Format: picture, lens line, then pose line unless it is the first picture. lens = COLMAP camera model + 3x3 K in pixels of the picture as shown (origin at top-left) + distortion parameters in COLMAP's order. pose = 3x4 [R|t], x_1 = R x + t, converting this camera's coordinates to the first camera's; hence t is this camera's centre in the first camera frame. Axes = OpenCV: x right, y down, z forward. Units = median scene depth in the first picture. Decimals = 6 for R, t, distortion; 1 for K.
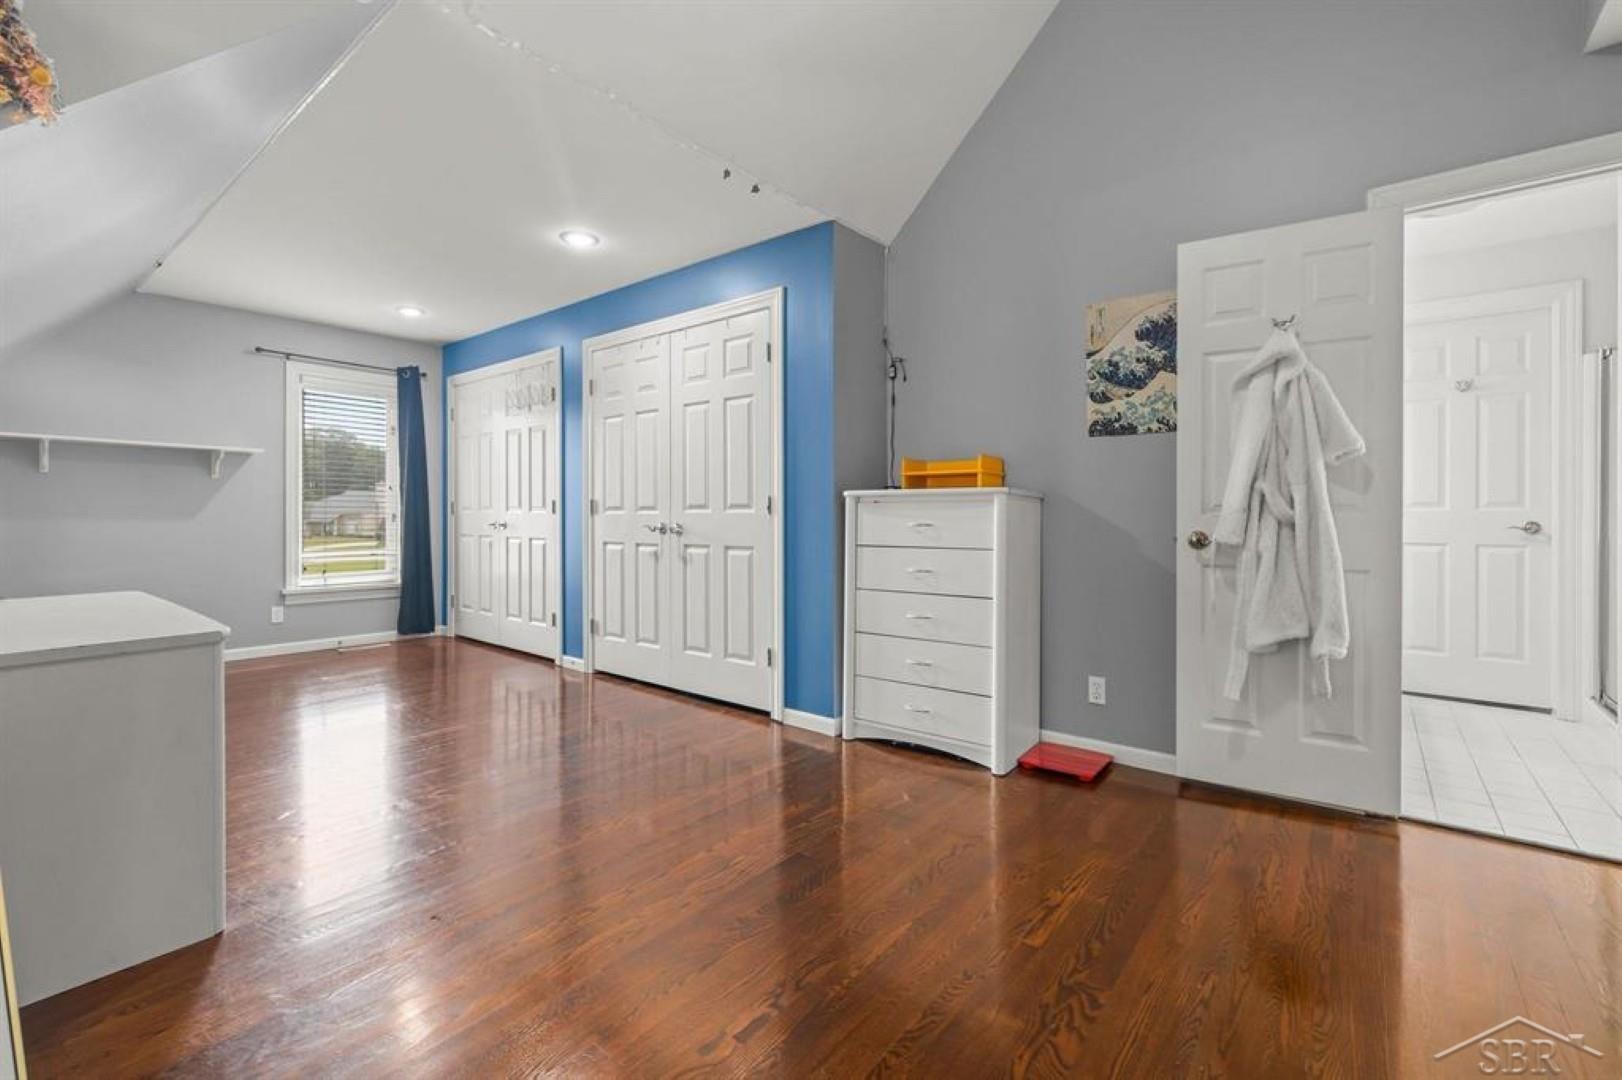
lens RADIAL K [[693.0, 0, 806.0], [0, 693.0, 531.4], [0, 0, 1]] dist [-0.000346, -0.000220]
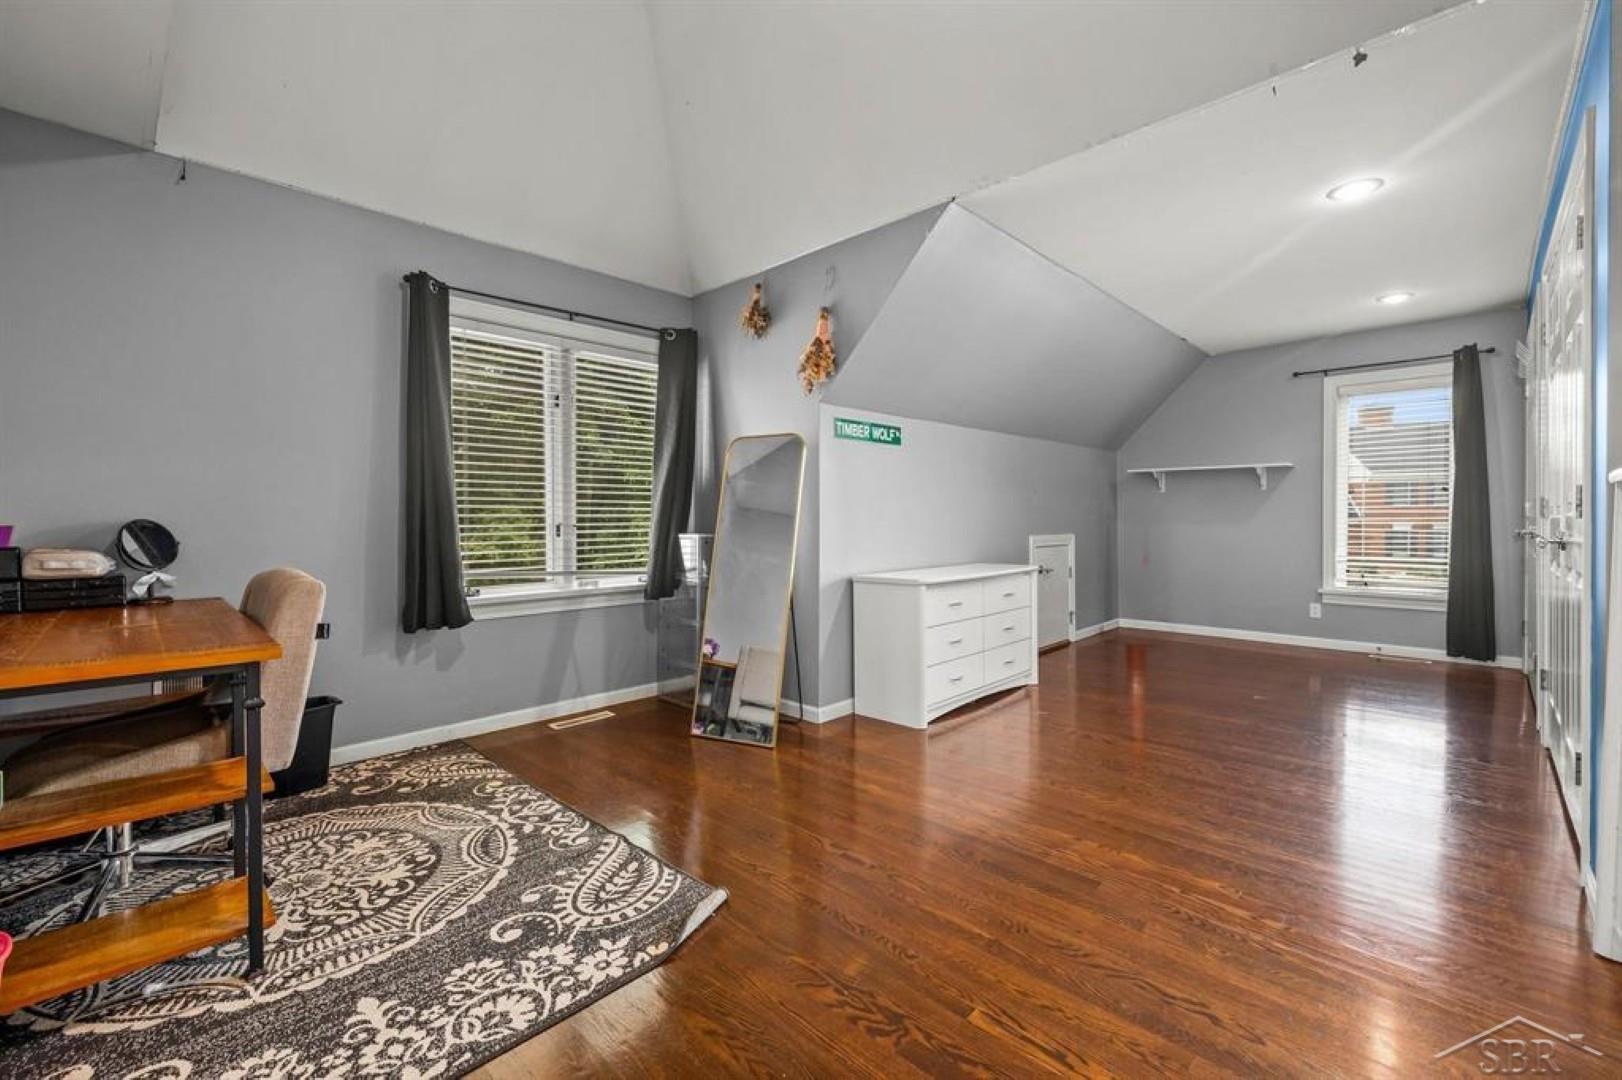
lens RADIAL K [[682.7, 0, 782.3], [0, 682.7, 521.8], [0, 0, 1]] dist [0.000771, 0.000068]
pose [[-0.117031, 0.002341, -0.993126, 1.213135], [-0.019181, 0.999805, 0.004617, -0.027060], [0.992943, 0.019589, -0.116963, 0.853492]]
